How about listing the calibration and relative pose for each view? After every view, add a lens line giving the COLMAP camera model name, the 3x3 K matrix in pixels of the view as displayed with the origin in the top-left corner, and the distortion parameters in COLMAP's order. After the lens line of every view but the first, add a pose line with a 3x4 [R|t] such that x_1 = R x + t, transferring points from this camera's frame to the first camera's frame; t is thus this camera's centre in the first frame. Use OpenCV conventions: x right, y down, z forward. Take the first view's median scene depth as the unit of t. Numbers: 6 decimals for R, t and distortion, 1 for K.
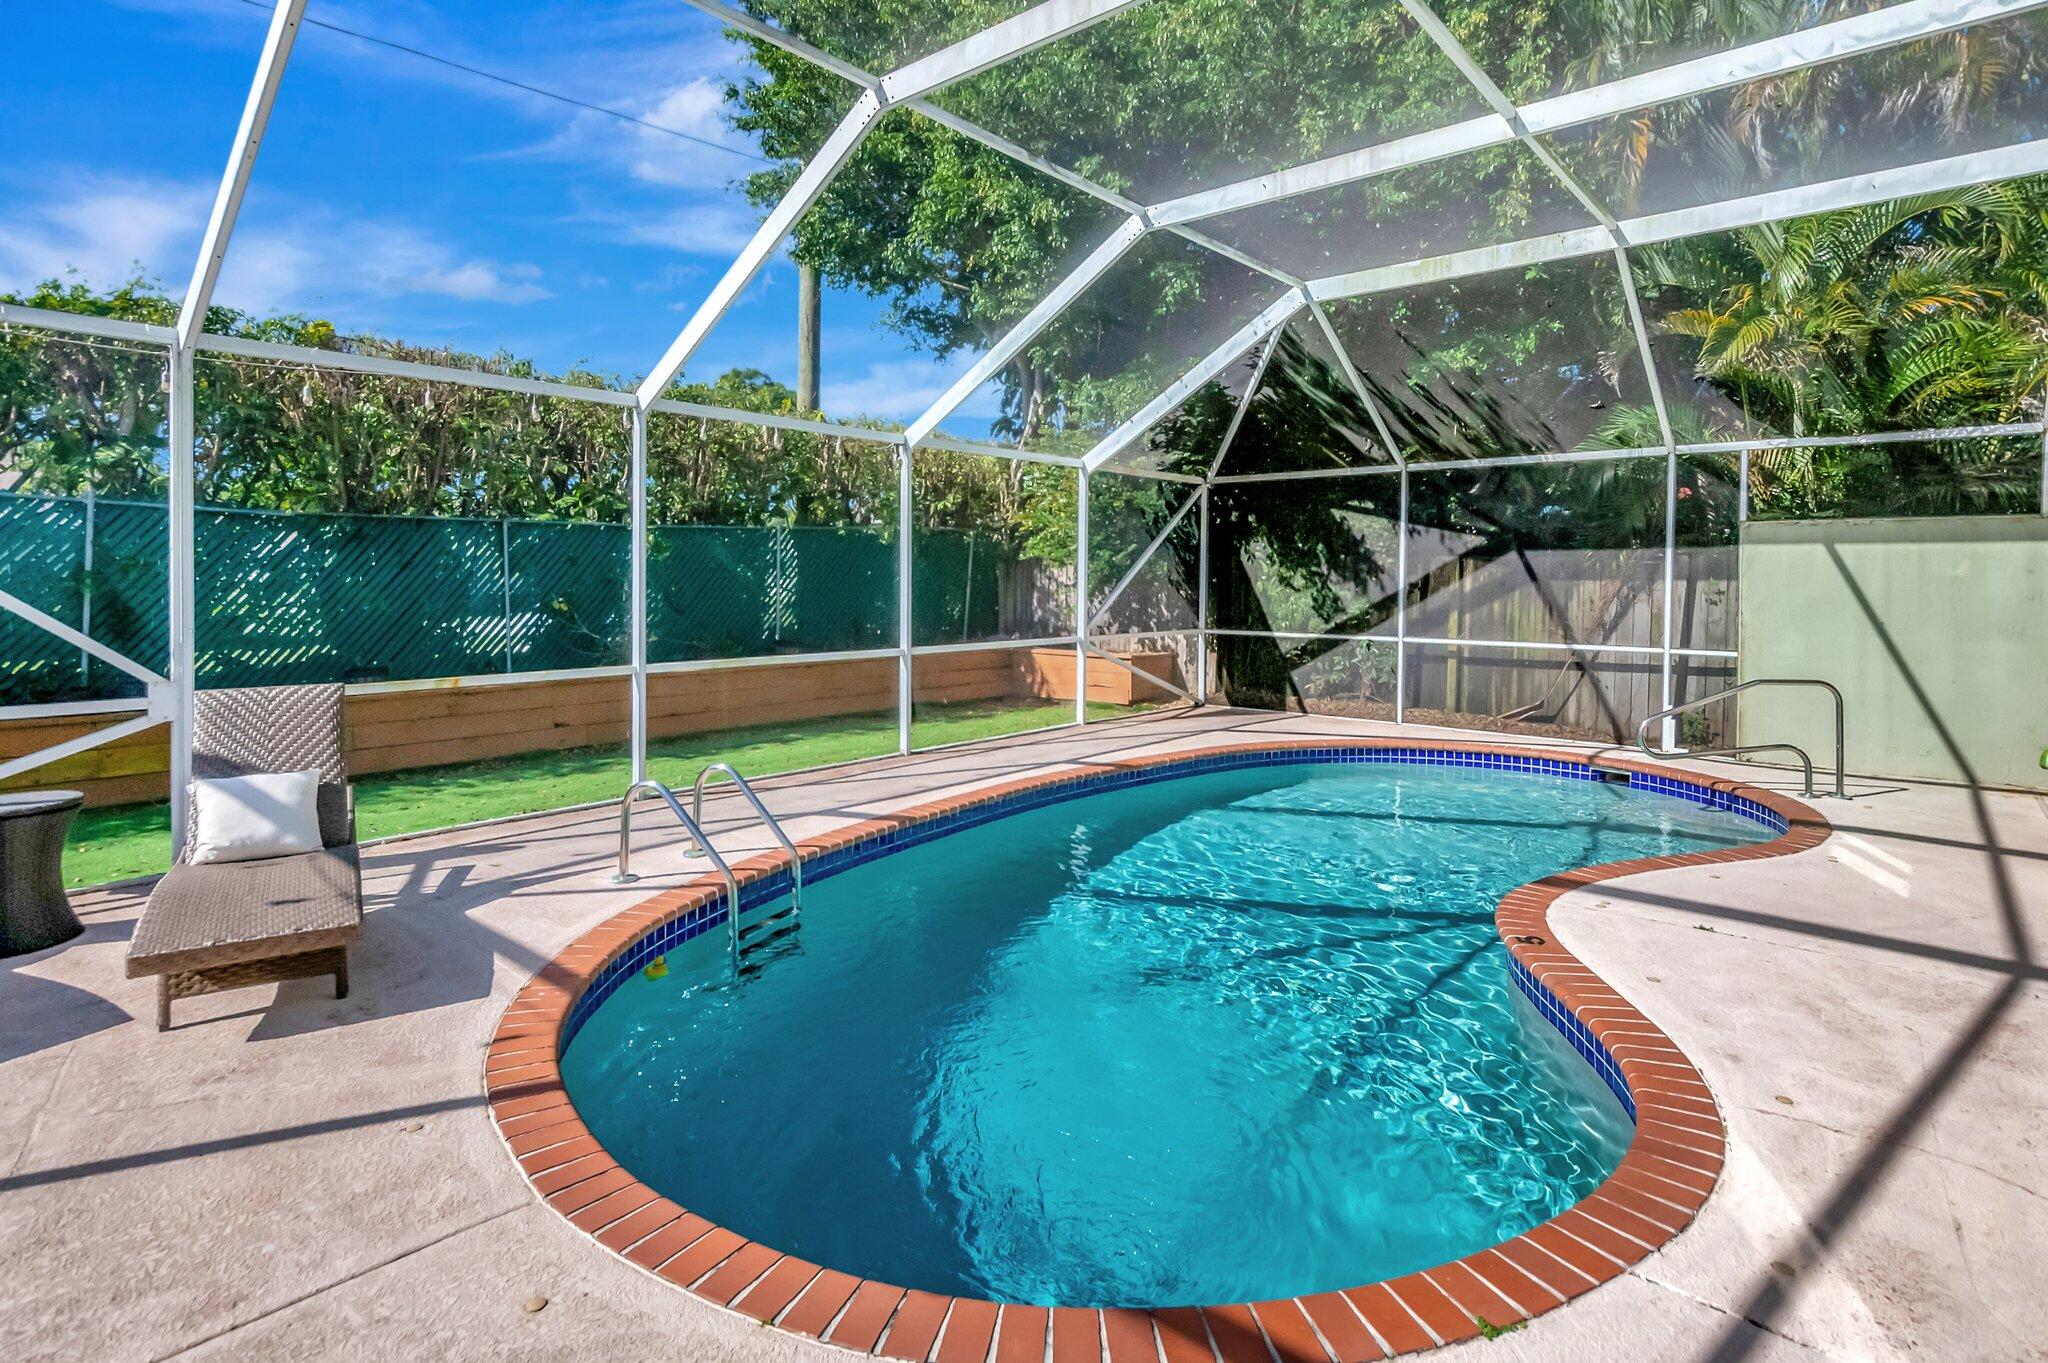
lens RADIAL K [[1042.0, 0, 1009.3], [0, 1042.0, 544.2], [0, 0, 1]] dist [-0.005186, -0.000558]
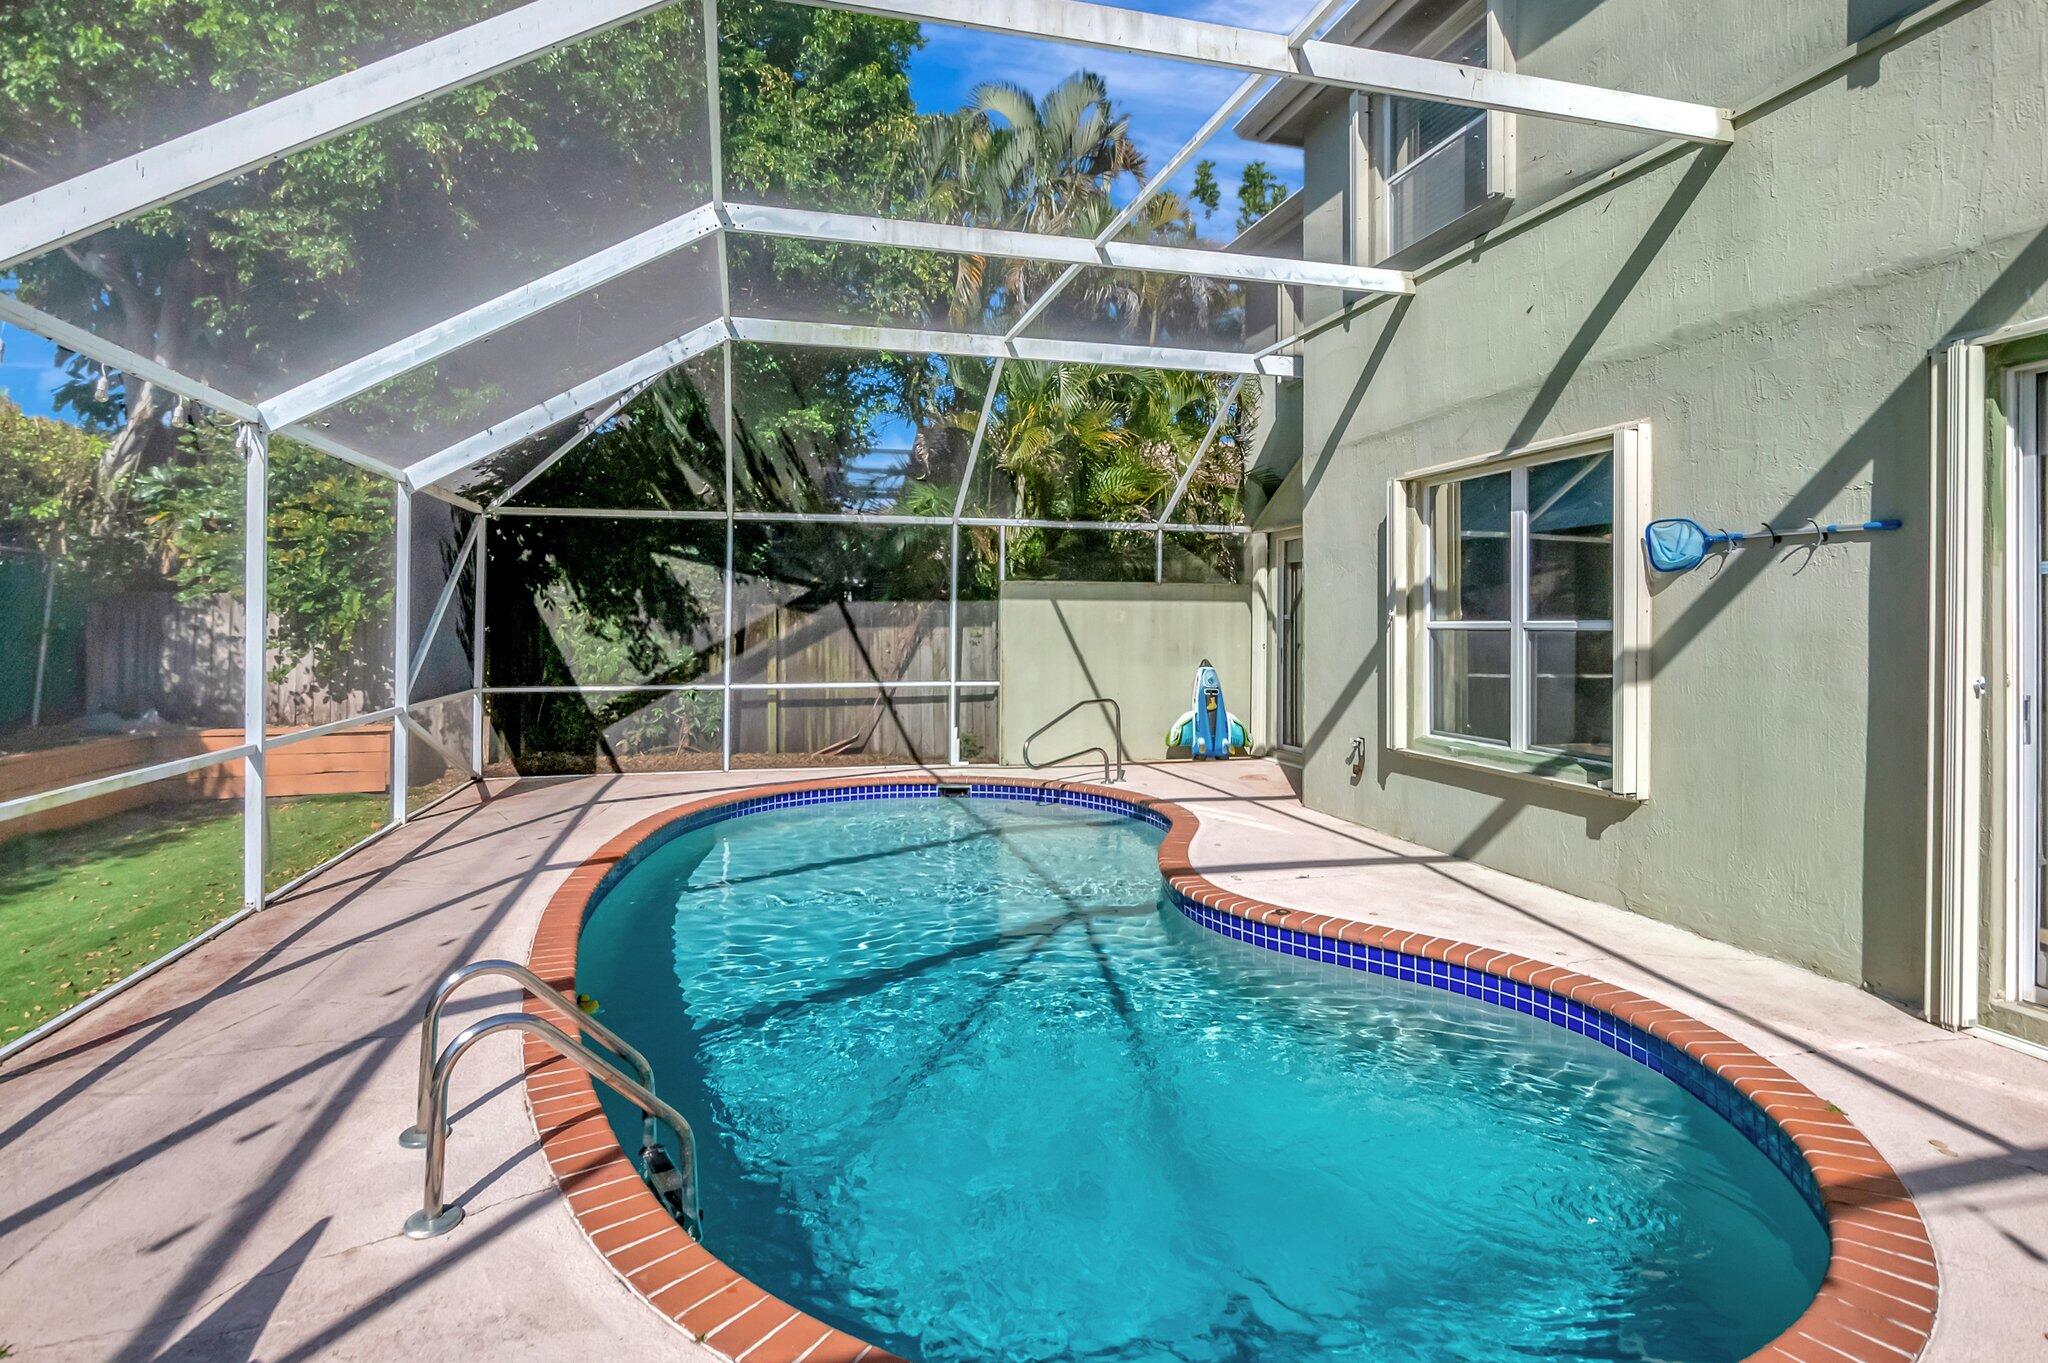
lens RADIAL K [[1039.4, 0, 997.8], [0, 1039.4, 610.2], [0, 0, 1]] dist [-0.007217, -0.001795]
pose [[0.568395, 0.002201, 0.822753, -0.302574], [-0.024346, 0.999604, 0.014145, -0.003063], [-0.822396, -0.028071, 0.568223, 0.221226]]
